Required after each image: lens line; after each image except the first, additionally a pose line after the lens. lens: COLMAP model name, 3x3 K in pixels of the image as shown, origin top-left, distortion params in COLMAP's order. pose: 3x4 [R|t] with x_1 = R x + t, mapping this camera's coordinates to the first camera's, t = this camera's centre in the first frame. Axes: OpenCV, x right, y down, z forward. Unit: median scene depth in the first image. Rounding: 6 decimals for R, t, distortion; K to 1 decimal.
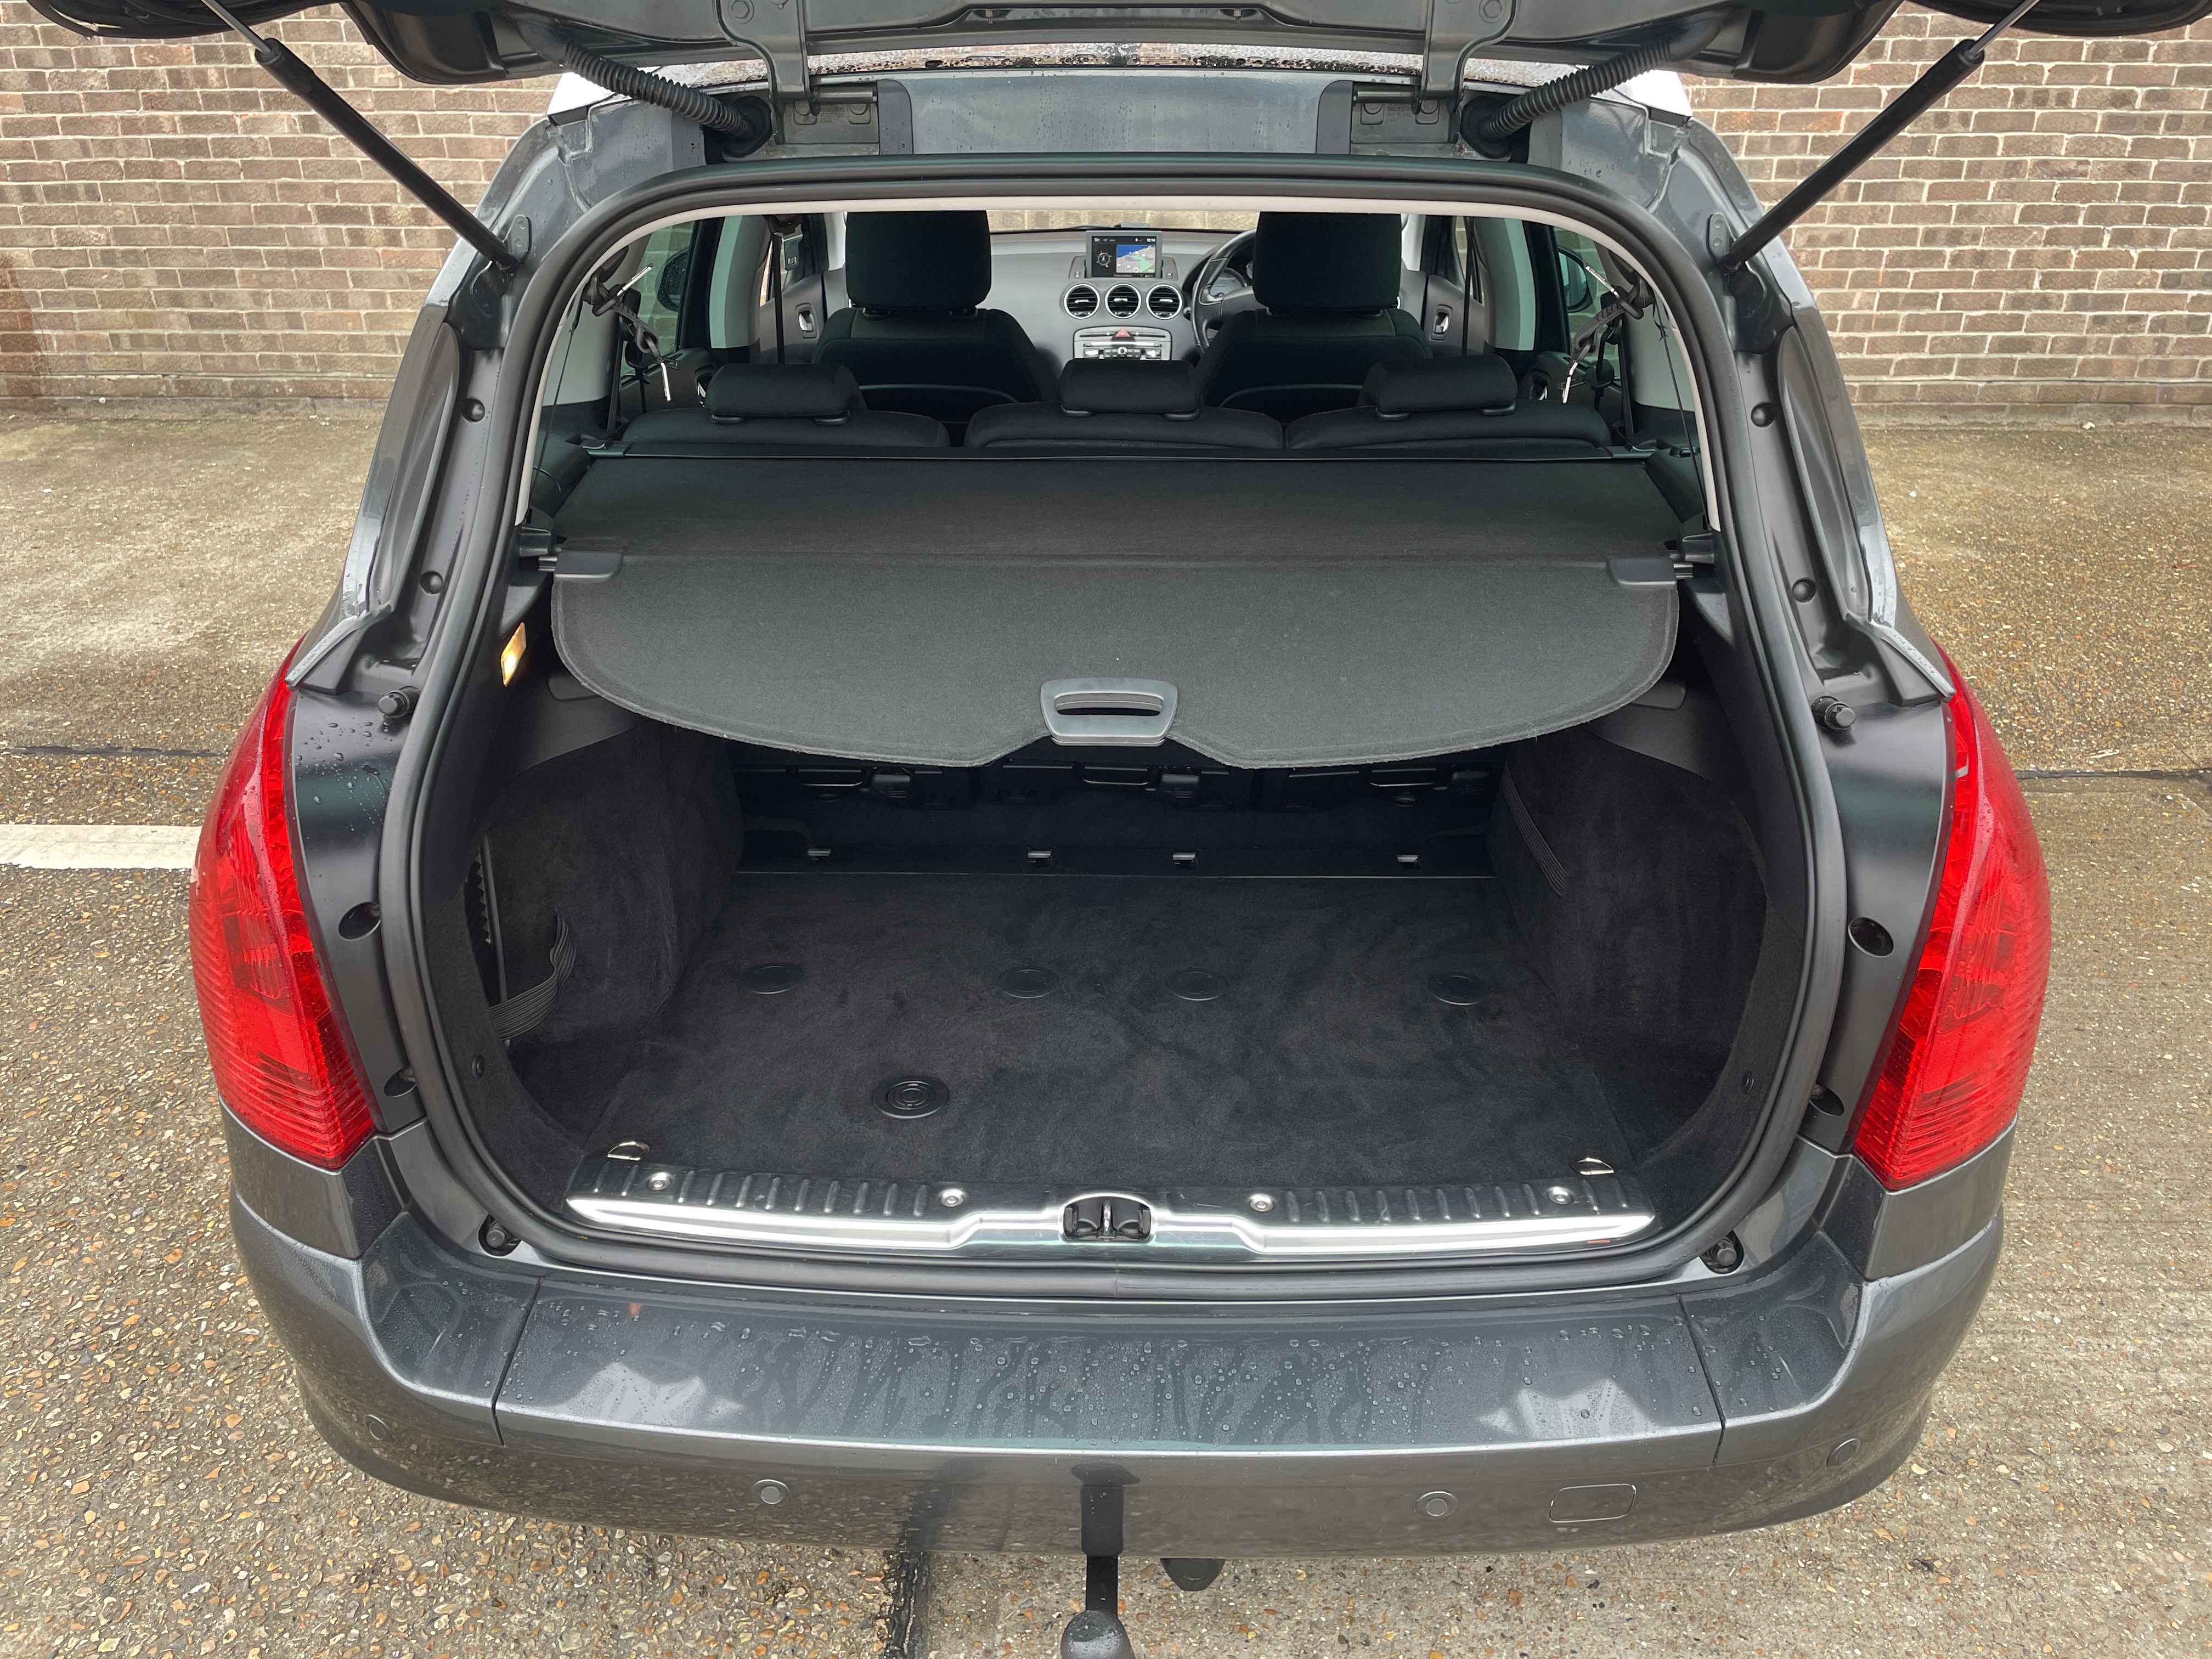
lens RADIAL K [[1701.4, 0, 1094.4], [0, 1701.4, 825.8], [0, 0, 1]] dist [0.096748, -0.125640]
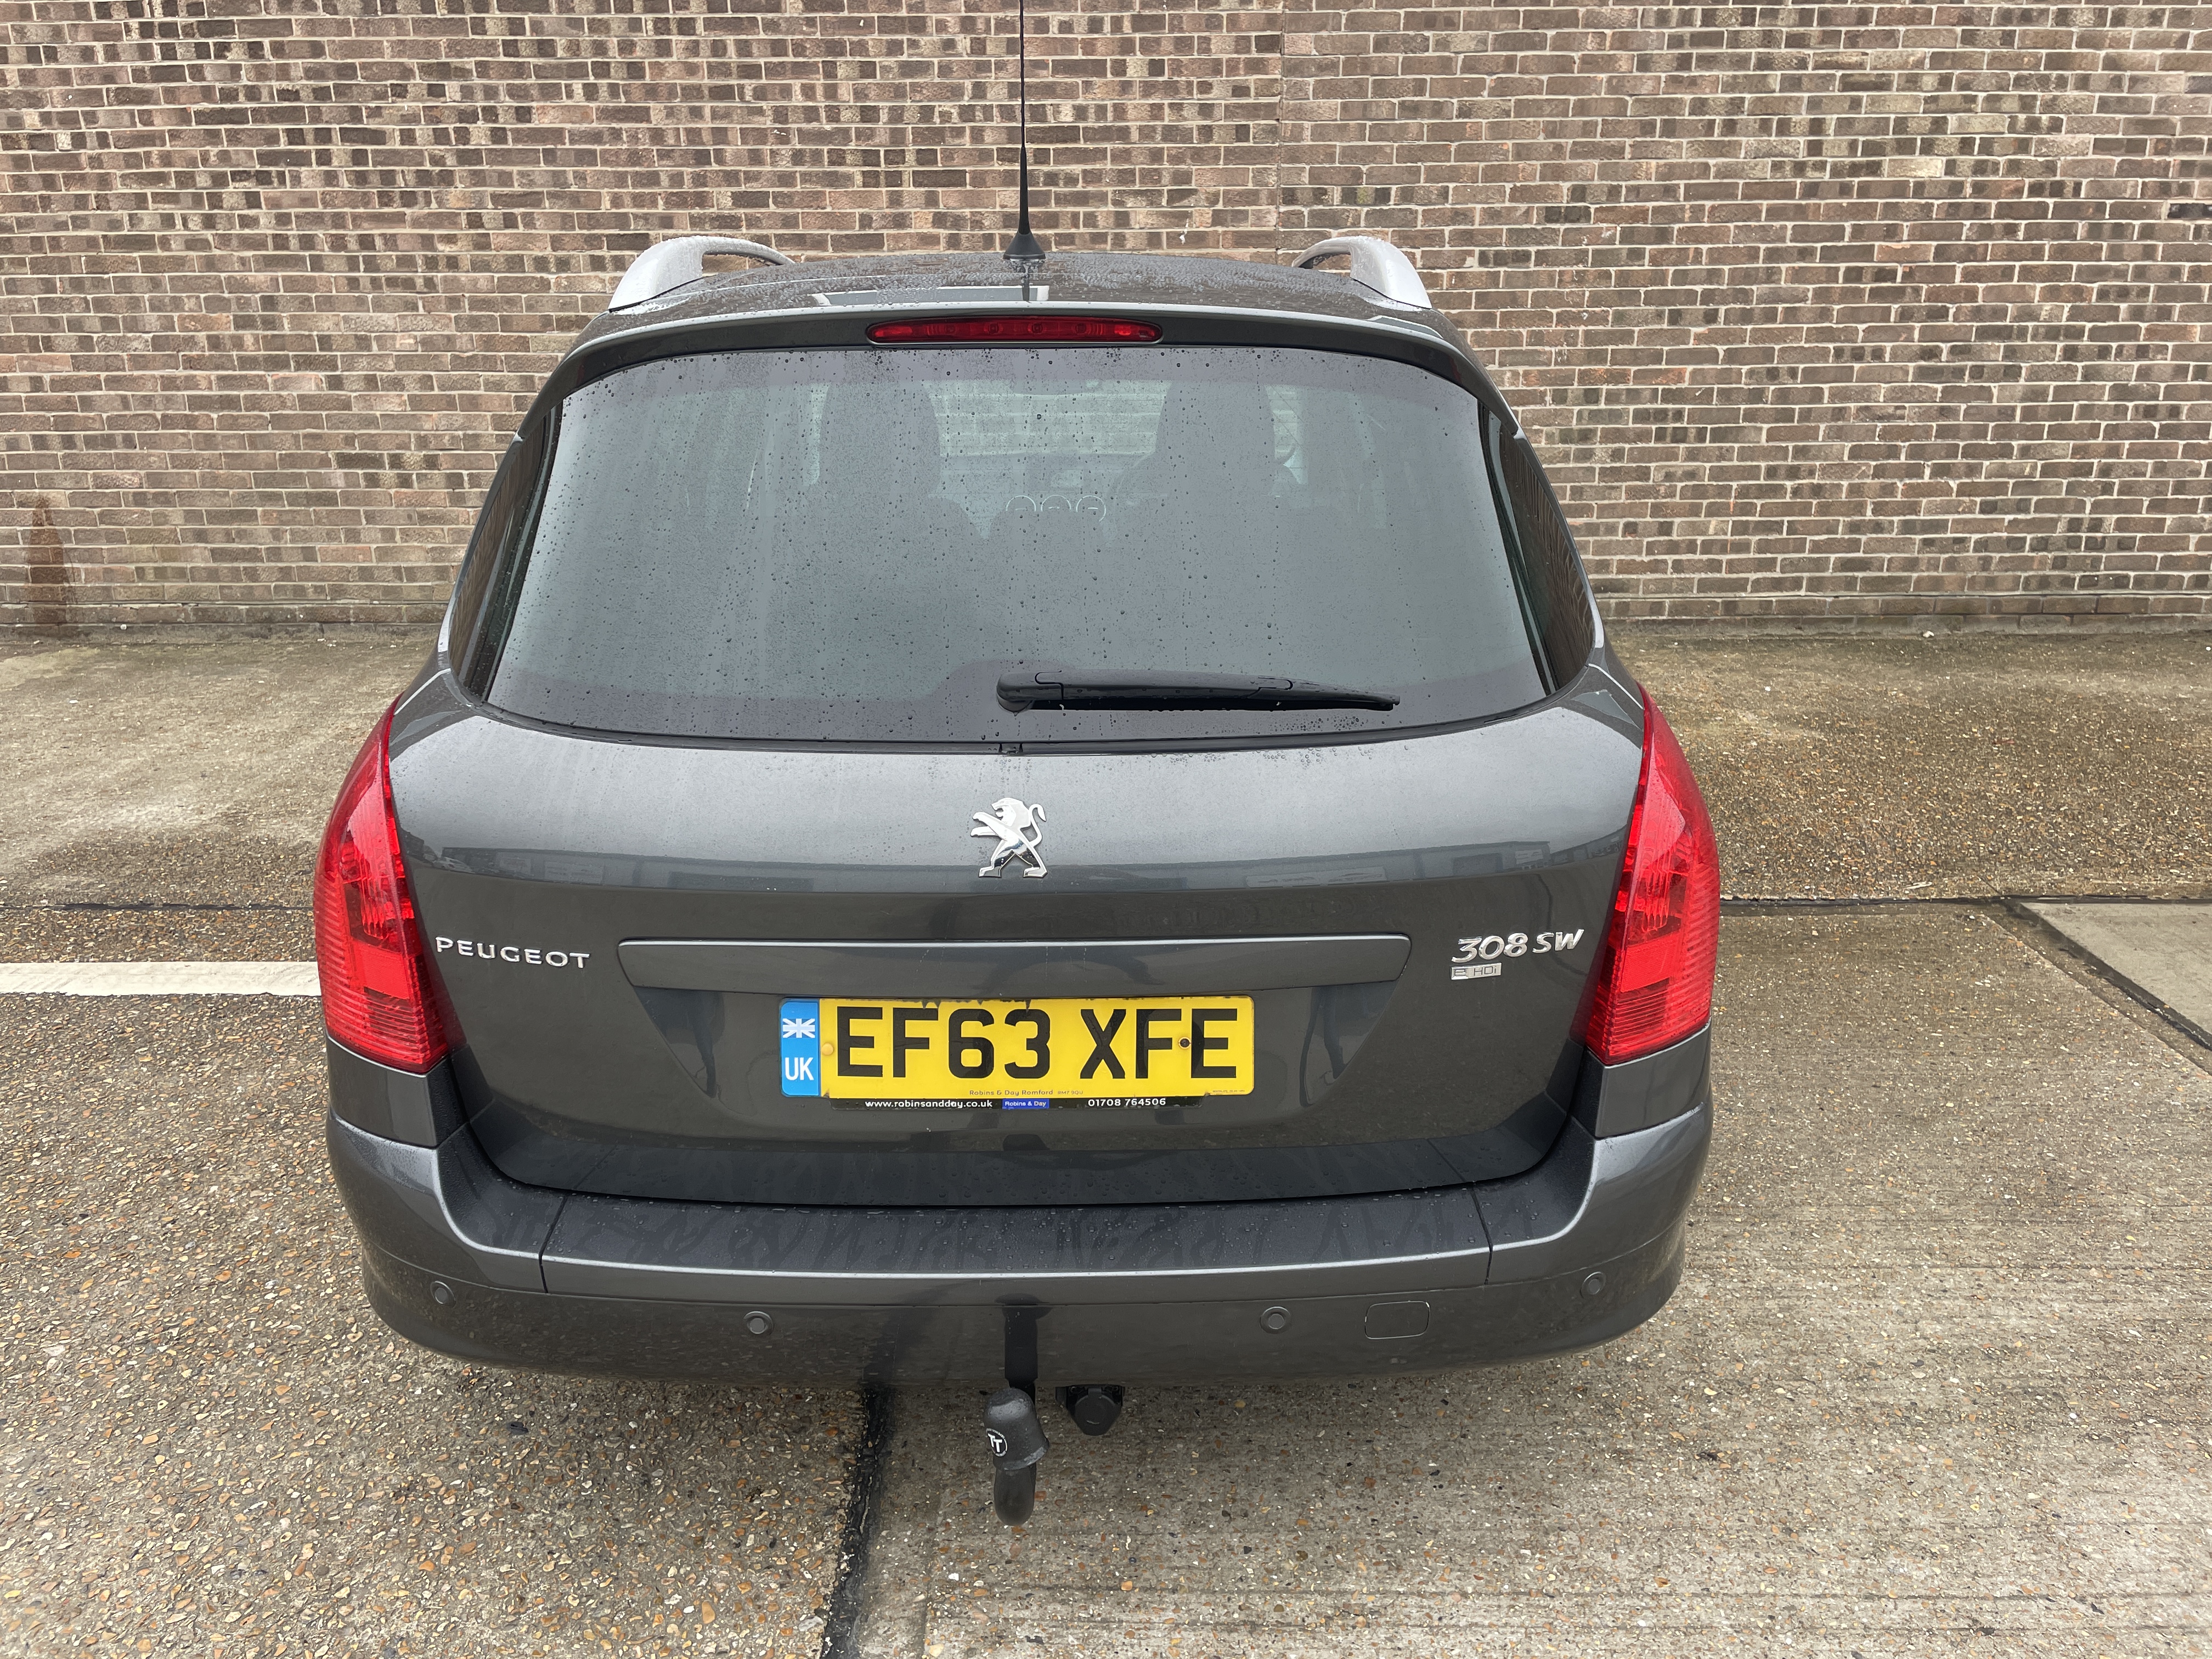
lens RADIAL K [[1701.4, 0, 1101.4], [0, 1701.4, 817.6], [0, 0, 1]] dist [0.096748, -0.125640]
pose [[0.999567, -0.010277, 0.027555, 0.016872], [0.014337, 0.988355, -0.151486, 0.100910], [-0.025678, 0.151815, 0.988075, -0.151405]]
